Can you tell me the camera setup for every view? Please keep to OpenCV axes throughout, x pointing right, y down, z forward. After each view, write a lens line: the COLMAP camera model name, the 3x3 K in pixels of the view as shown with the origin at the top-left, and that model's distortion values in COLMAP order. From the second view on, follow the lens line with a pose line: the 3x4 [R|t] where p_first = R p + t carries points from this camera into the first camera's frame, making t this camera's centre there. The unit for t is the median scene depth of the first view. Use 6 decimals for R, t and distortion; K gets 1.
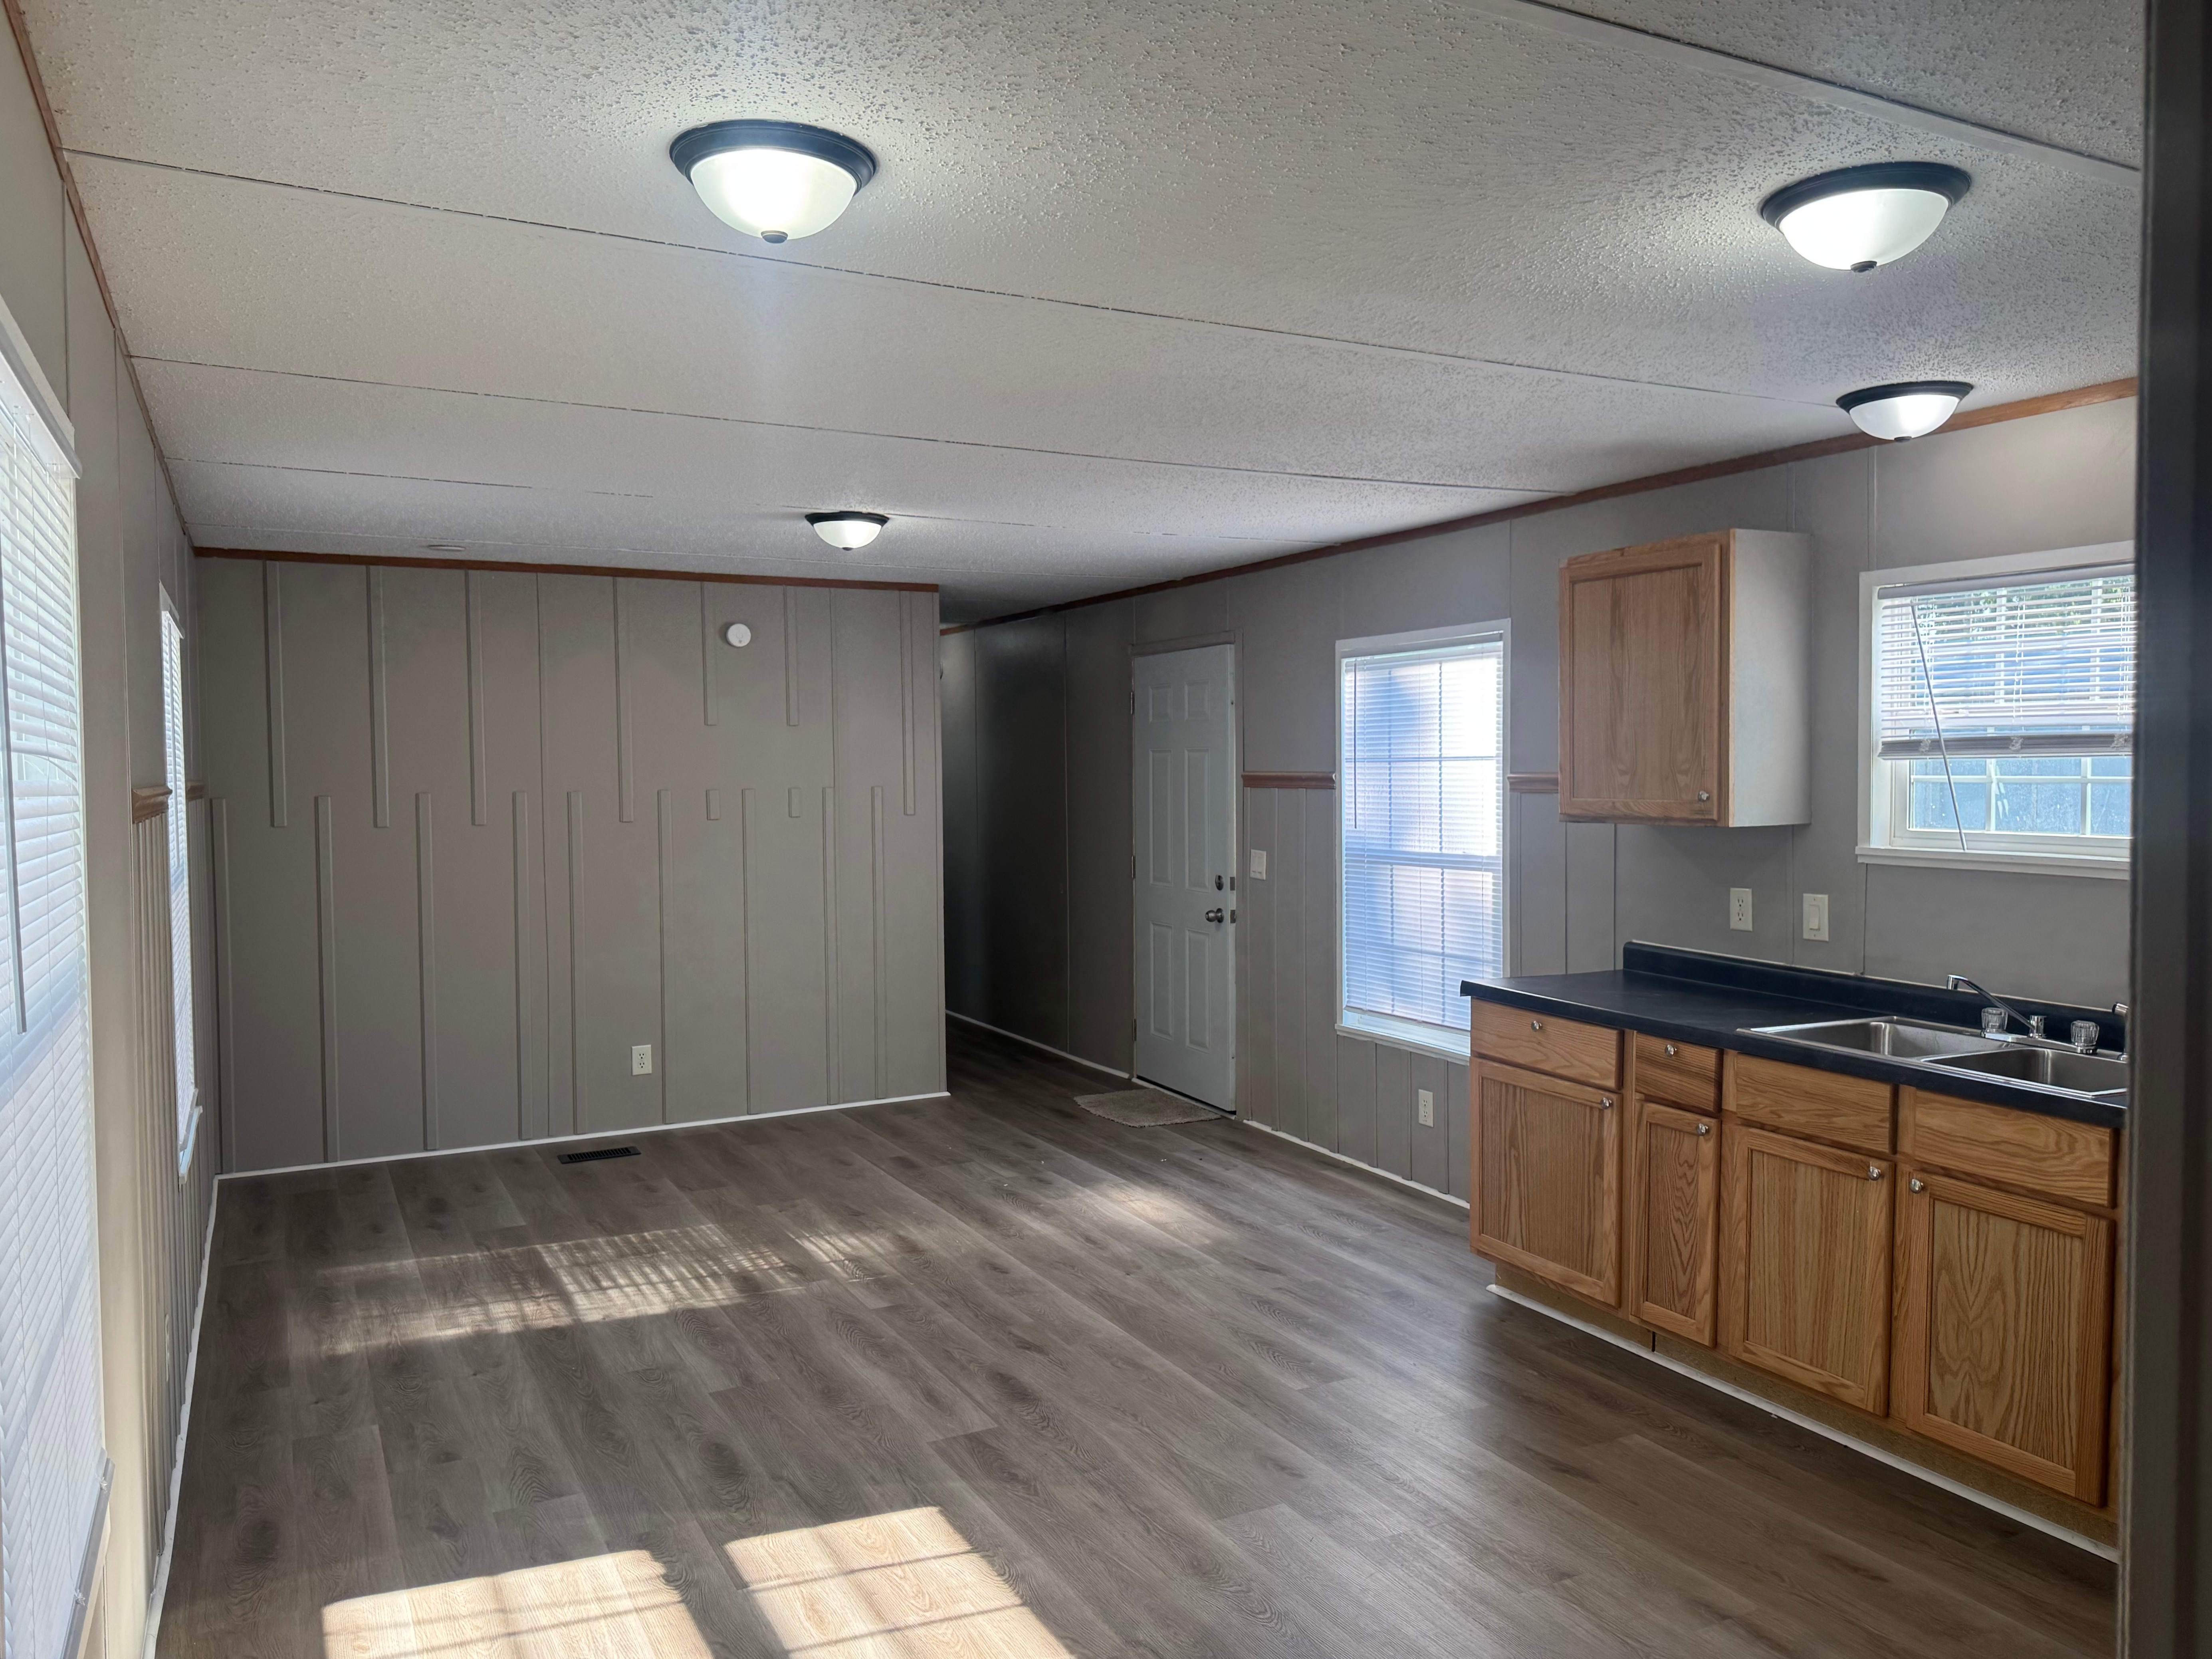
lens RADIAL K [[1577.6, 0, 1078.3], [0, 1577.6, 847.1], [0, 0, 1]] dist [0.048580, -0.062912]
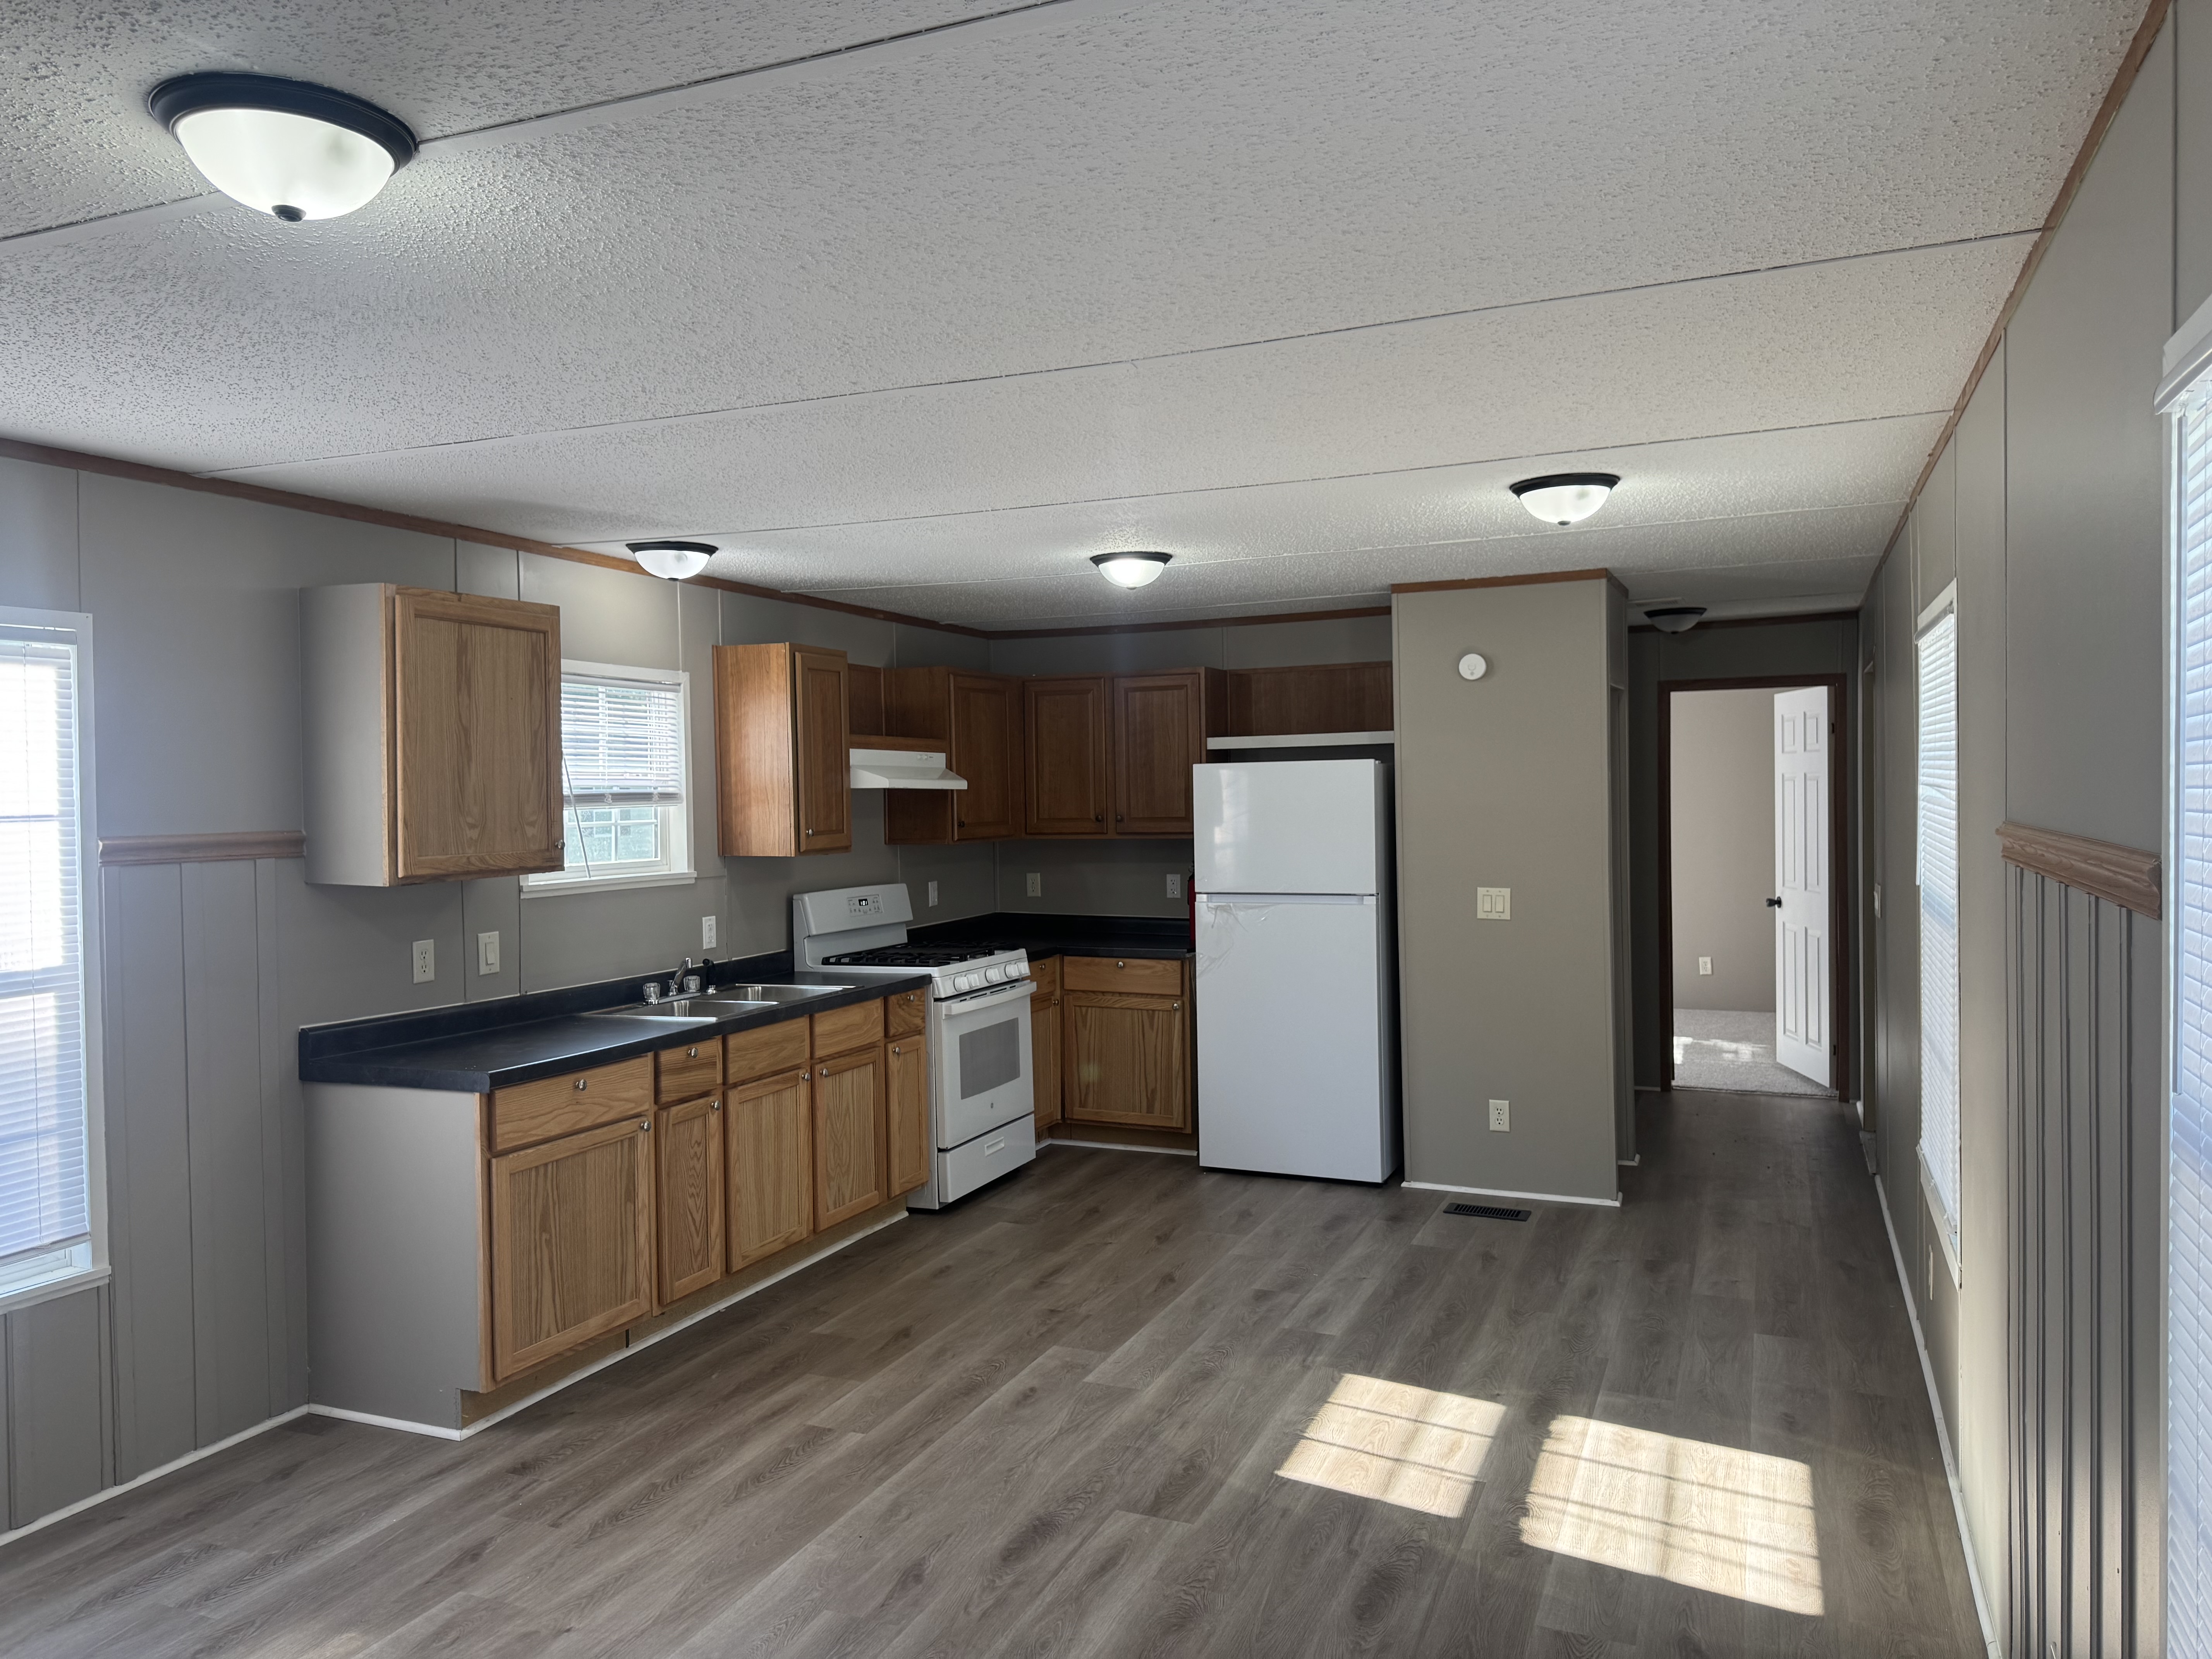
lens RADIAL K [[1577.6, 0, 1110.1], [0, 1577.6, 839.0], [0, 0, 1]] dist [0.048580, -0.062912]
pose [[-0.651476, -0.010983, 0.758590, -0.763618], [0.057801, 0.996271, 0.064063, -0.093950], [-0.756464, 0.085583, -0.648411, 1.588972]]
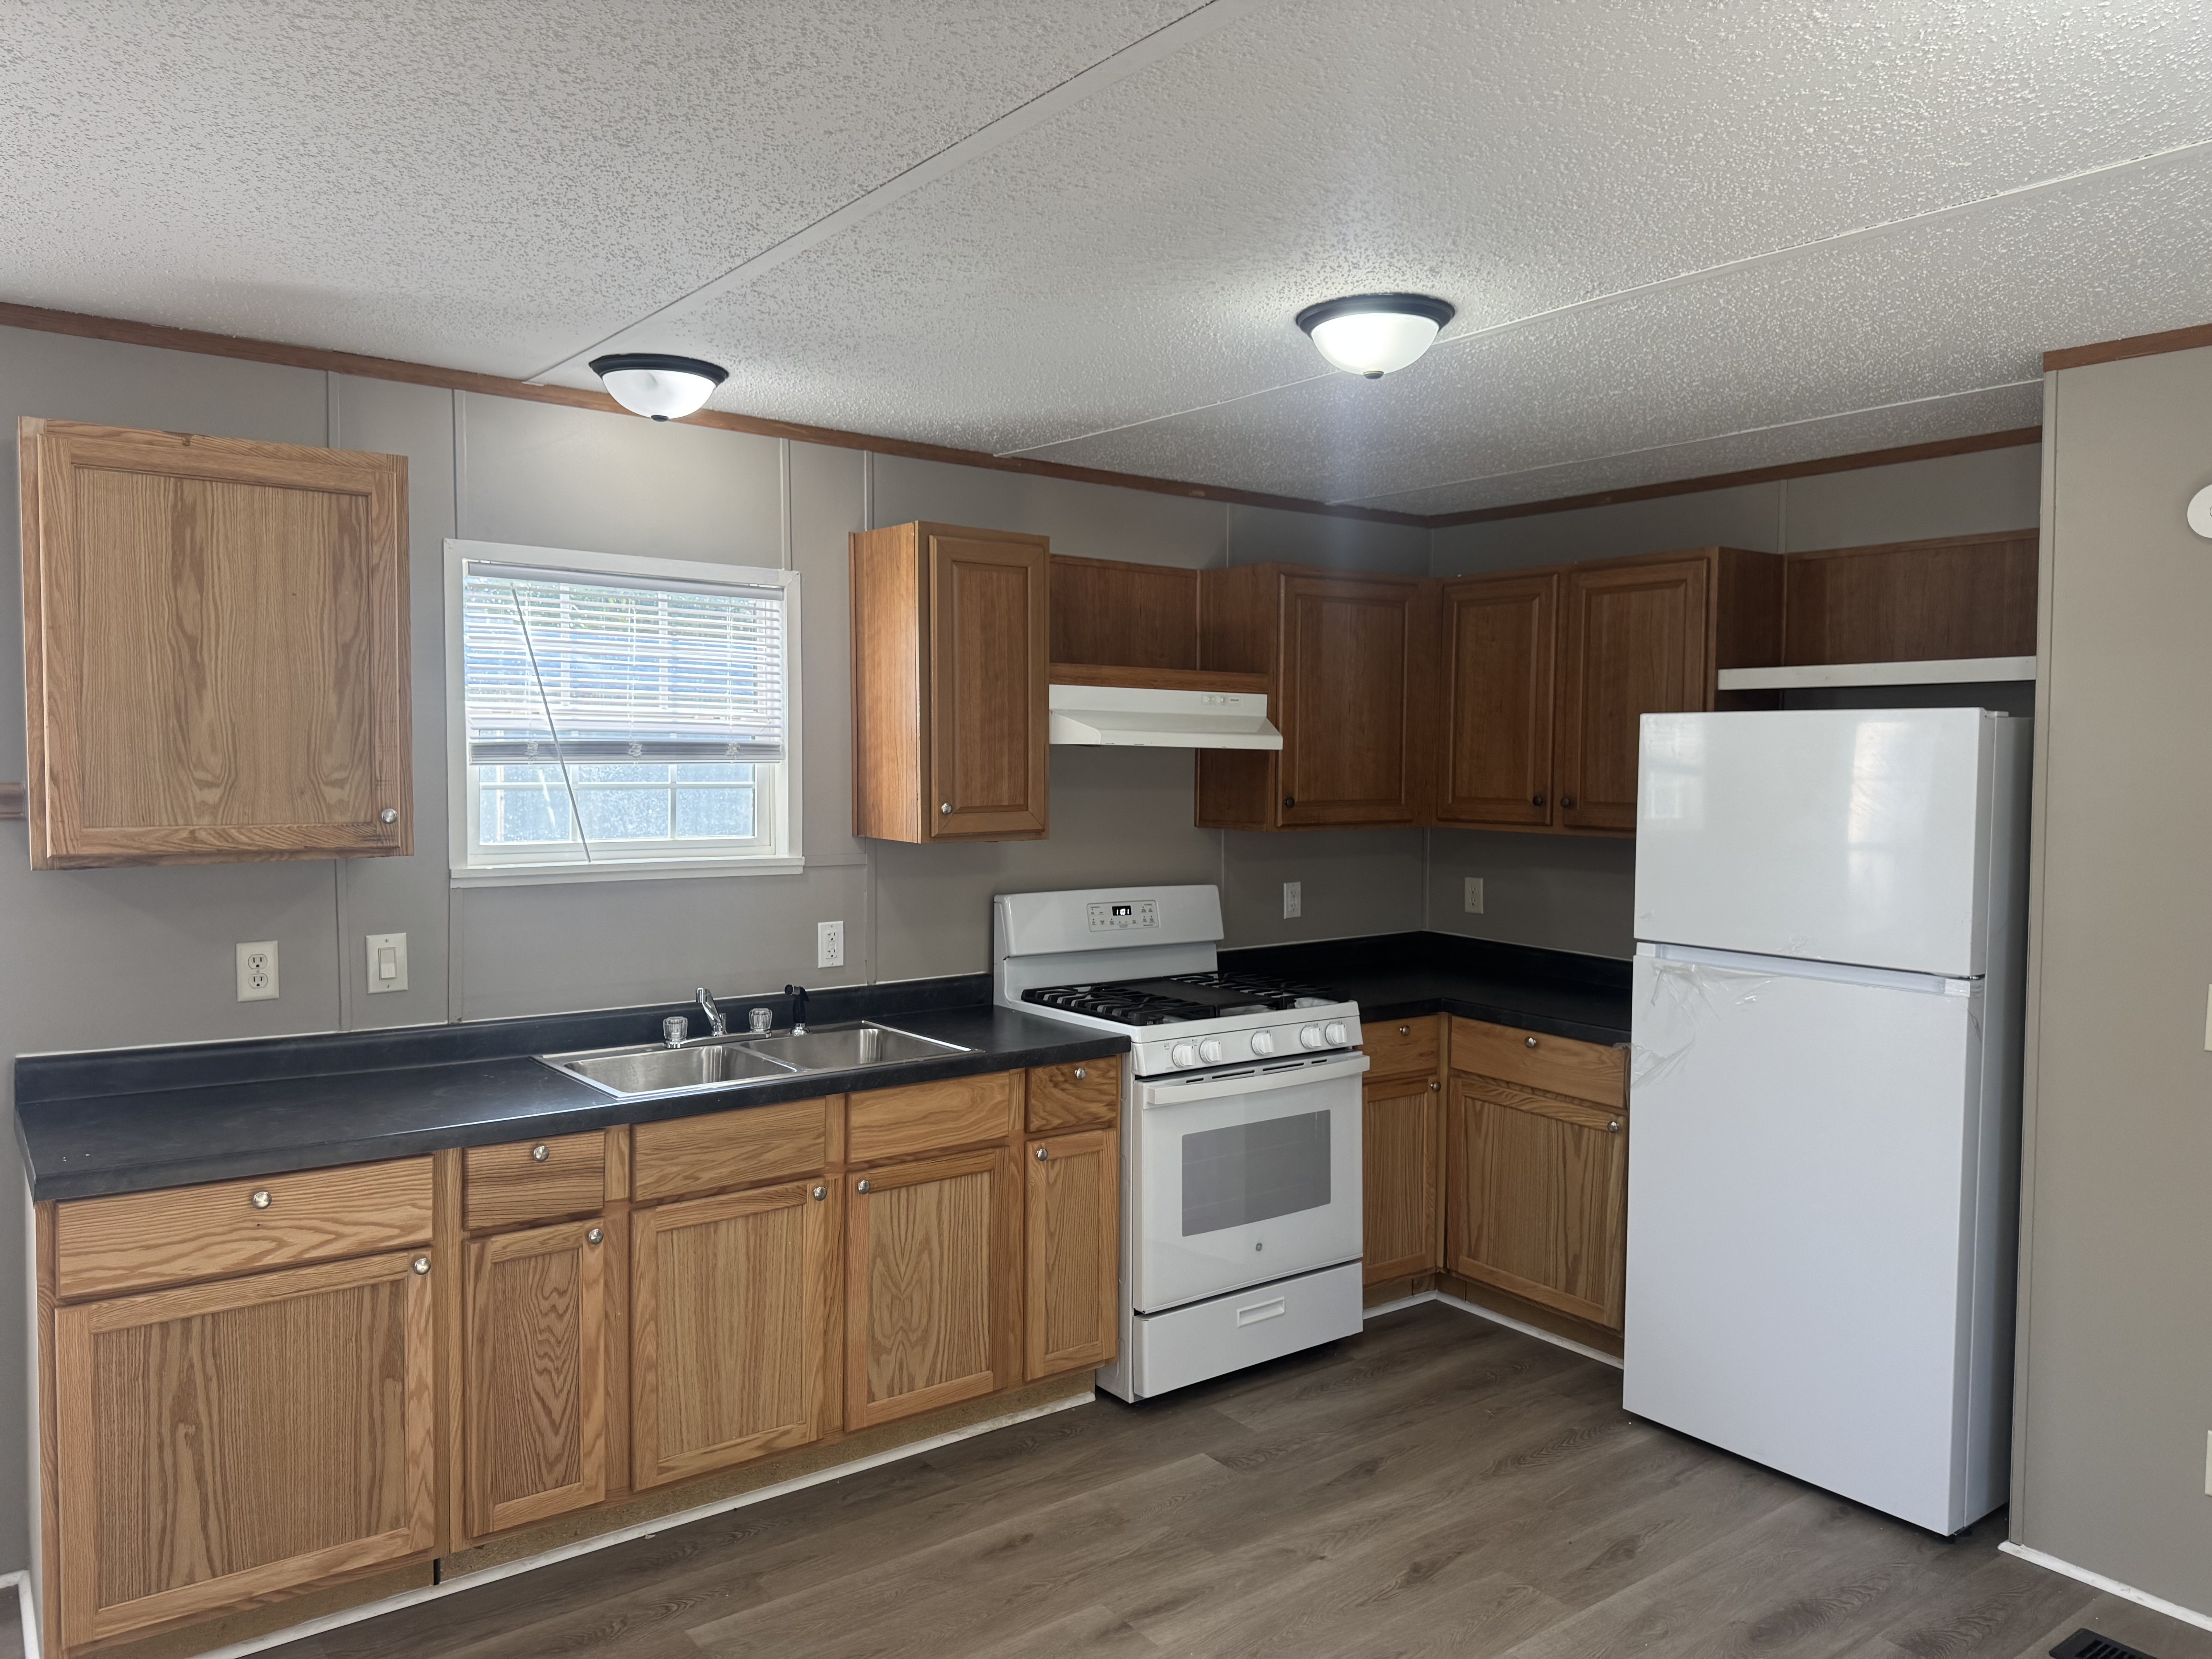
lens RADIAL K [[1577.6, 0, 1086.3], [0, 1577.6, 833.0], [0, 0, 1]] dist [0.048580, -0.062912]
pose [[-0.181444, -0.053514, 0.981944, -0.427753], [0.042523, 0.997157, 0.062200, -0.062686], [-0.982481, 0.053041, -0.178653, 0.911746]]
